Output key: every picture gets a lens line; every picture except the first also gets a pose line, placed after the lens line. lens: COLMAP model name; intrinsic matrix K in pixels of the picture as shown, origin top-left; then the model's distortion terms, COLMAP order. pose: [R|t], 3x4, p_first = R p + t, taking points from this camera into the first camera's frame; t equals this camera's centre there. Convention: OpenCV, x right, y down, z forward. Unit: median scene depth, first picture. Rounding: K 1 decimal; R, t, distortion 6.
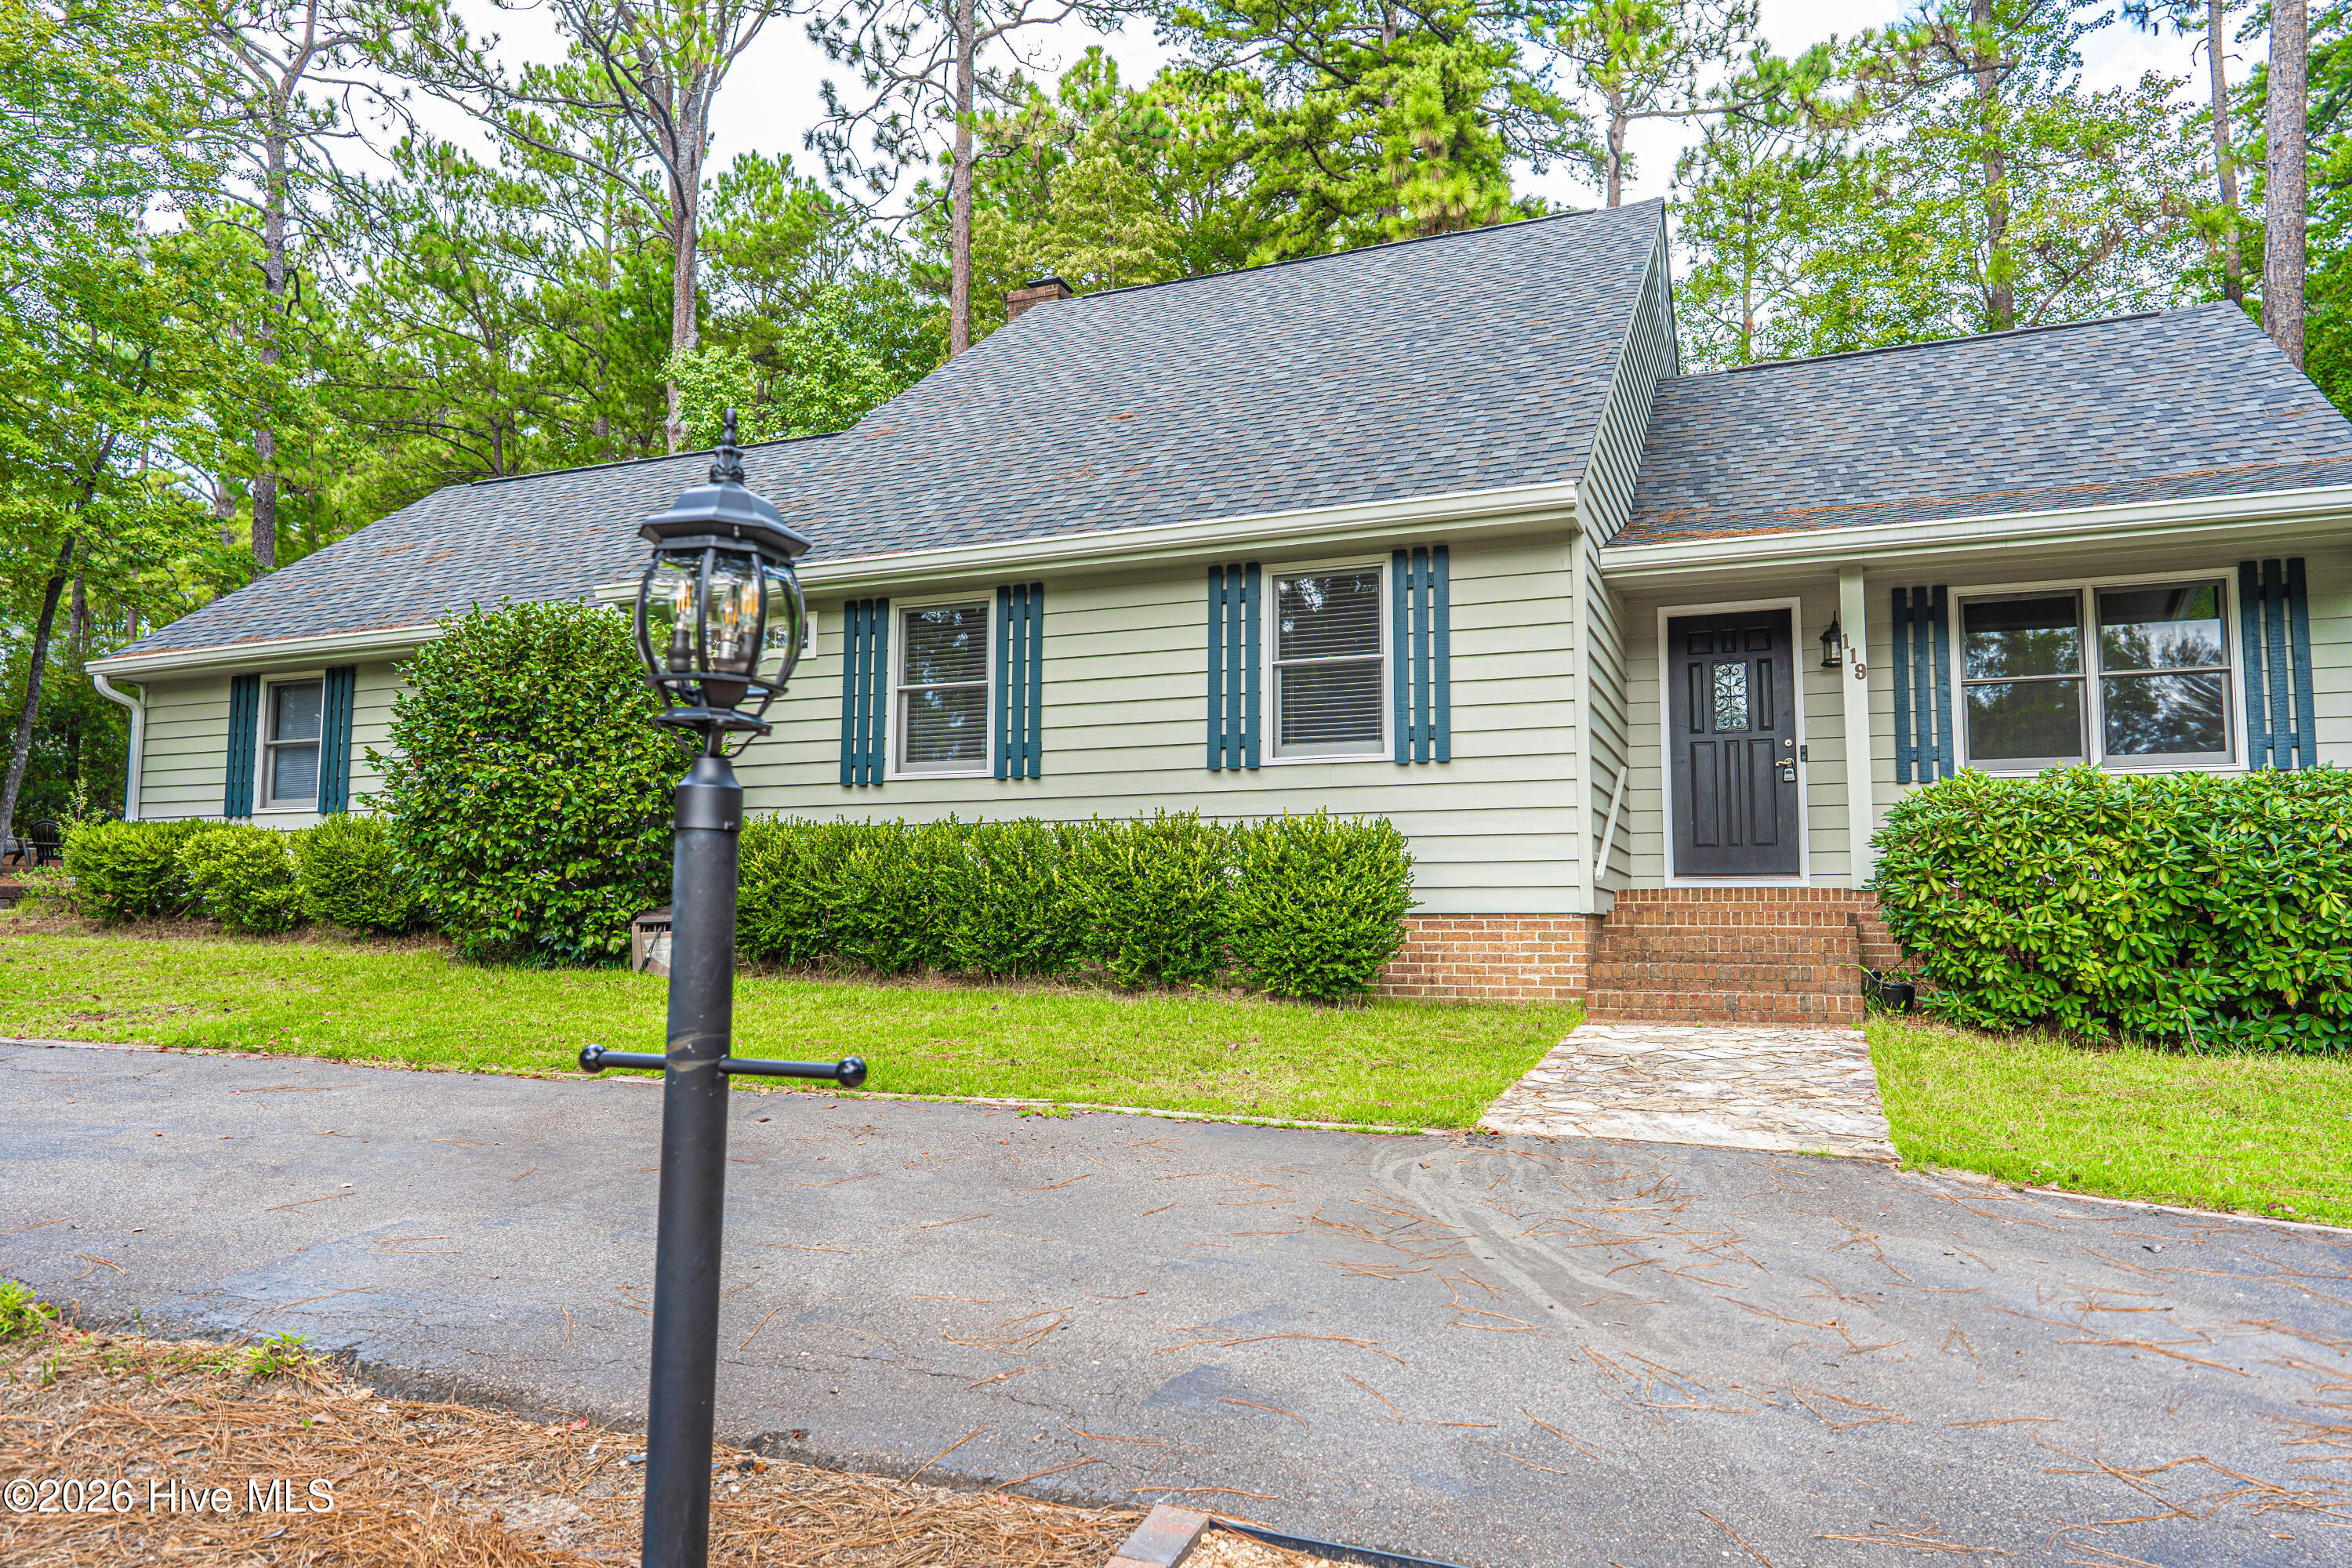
lens RADIAL K [[1548.6, 0, 1176.0], [0, 1548.6, 784.0], [0, 0, 1]] dist [0.004795, 0.001290]
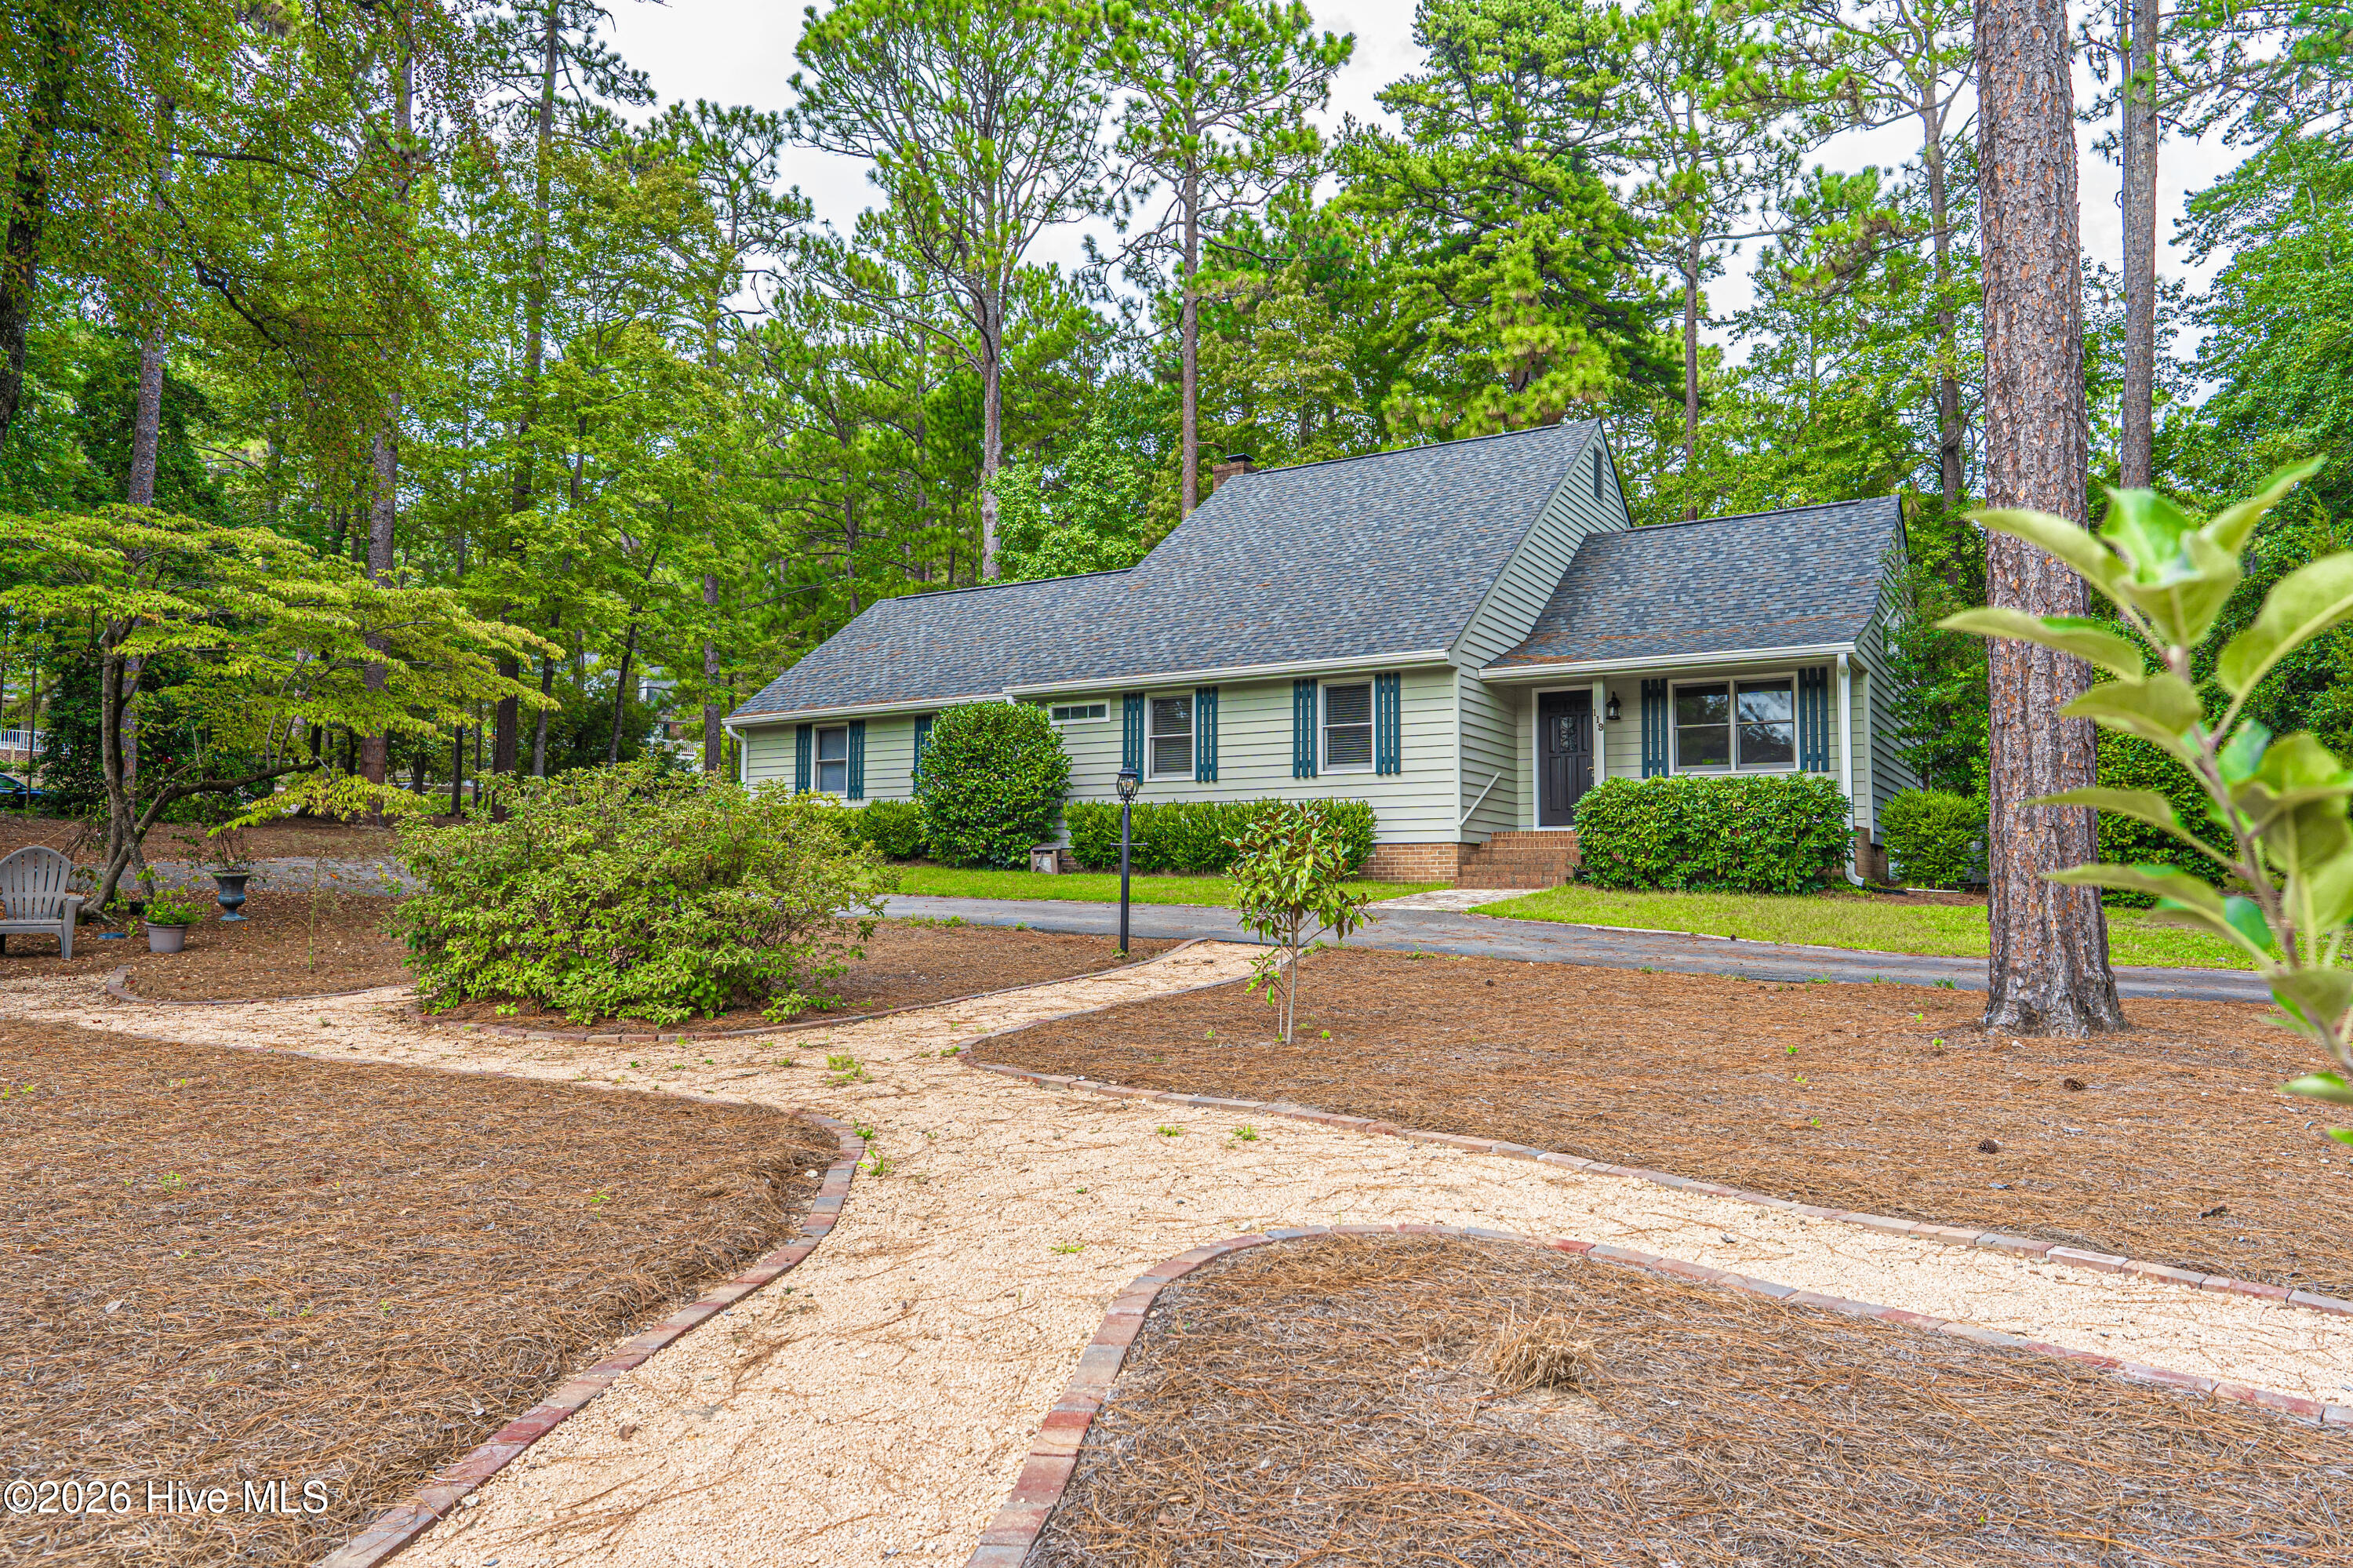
lens RADIAL K [[1549.3, 0, 1176.5], [0, 1549.3, 784.0], [0, 0, 1]] dist [0.004795, 0.001290]
pose [[0.987292, -0.010851, -0.158544, 0.191506], [0.014549, 0.999648, 0.022181, -0.047129], [0.158248, -0.024206, 0.987103, -1.086861]]
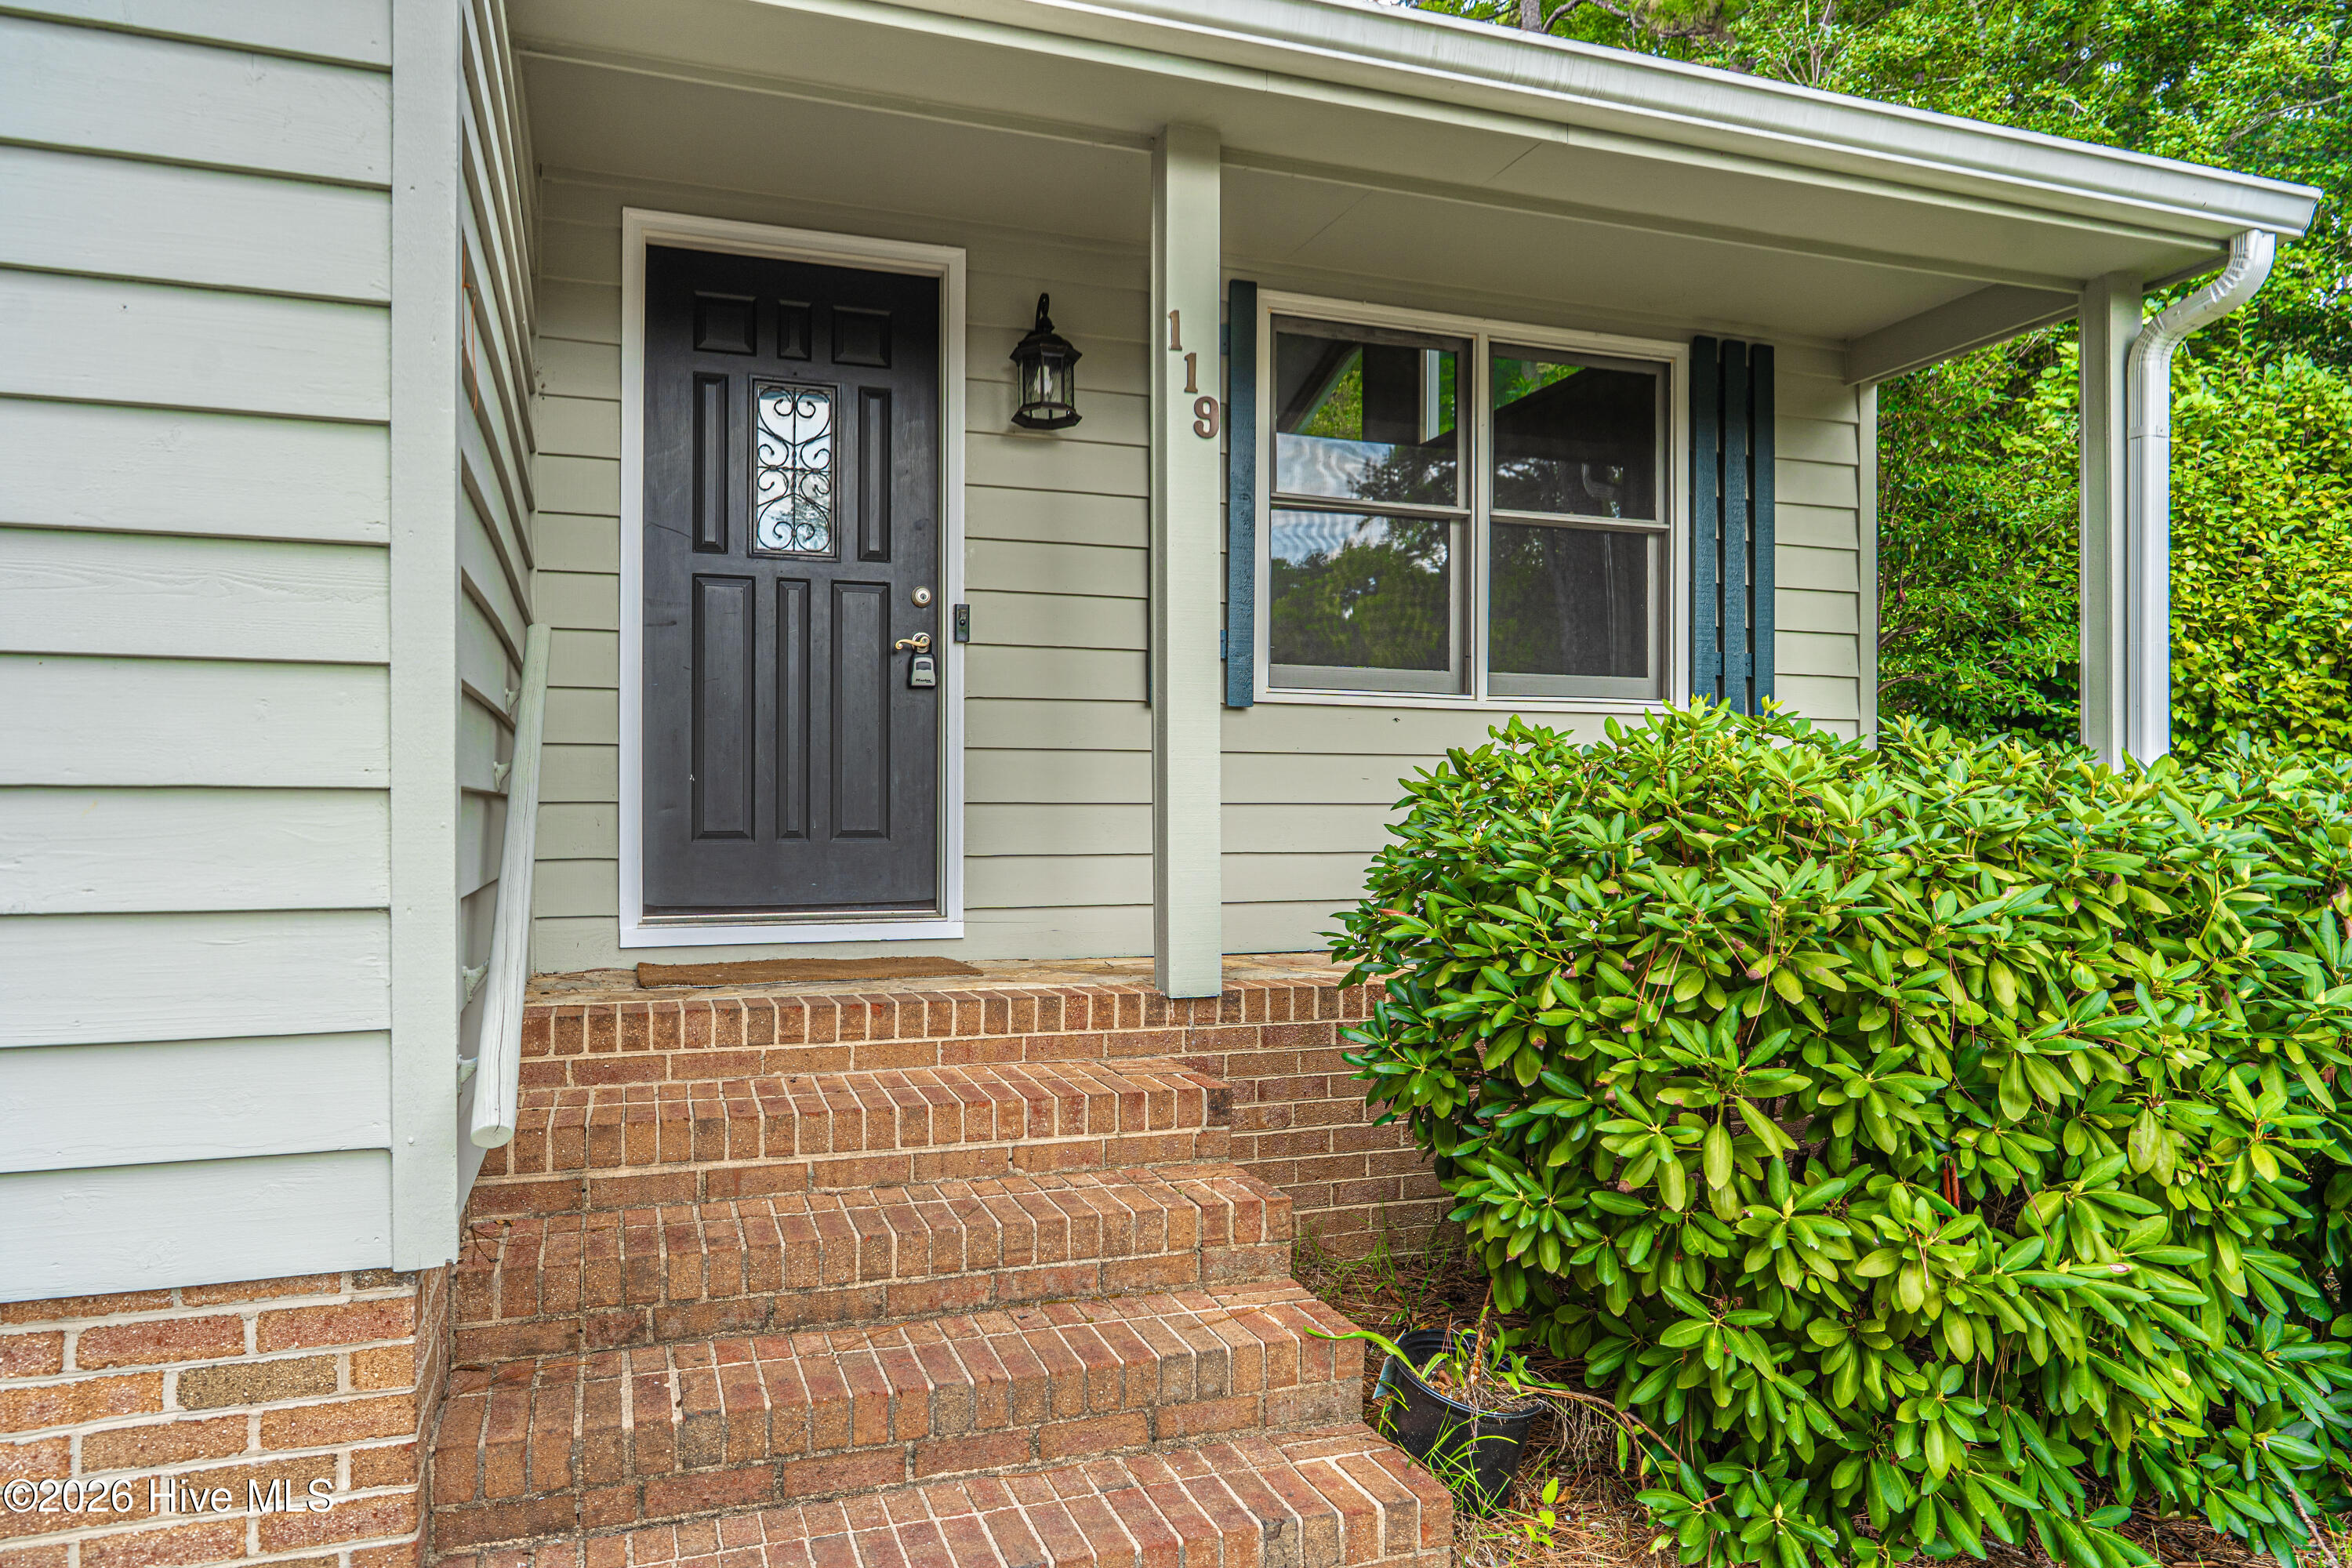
lens RADIAL K [[1548.6, 0, 1176.0], [0, 1548.6, 784.0], [0, 0, 1]] dist [0.004795, 0.001290]
pose [[0.738831, 0.003092, 0.673884, 0.168929], [-0.063027, 0.995923, 0.064532, -0.007338], [-0.670937, -0.090151, 0.736014, 0.670331]]
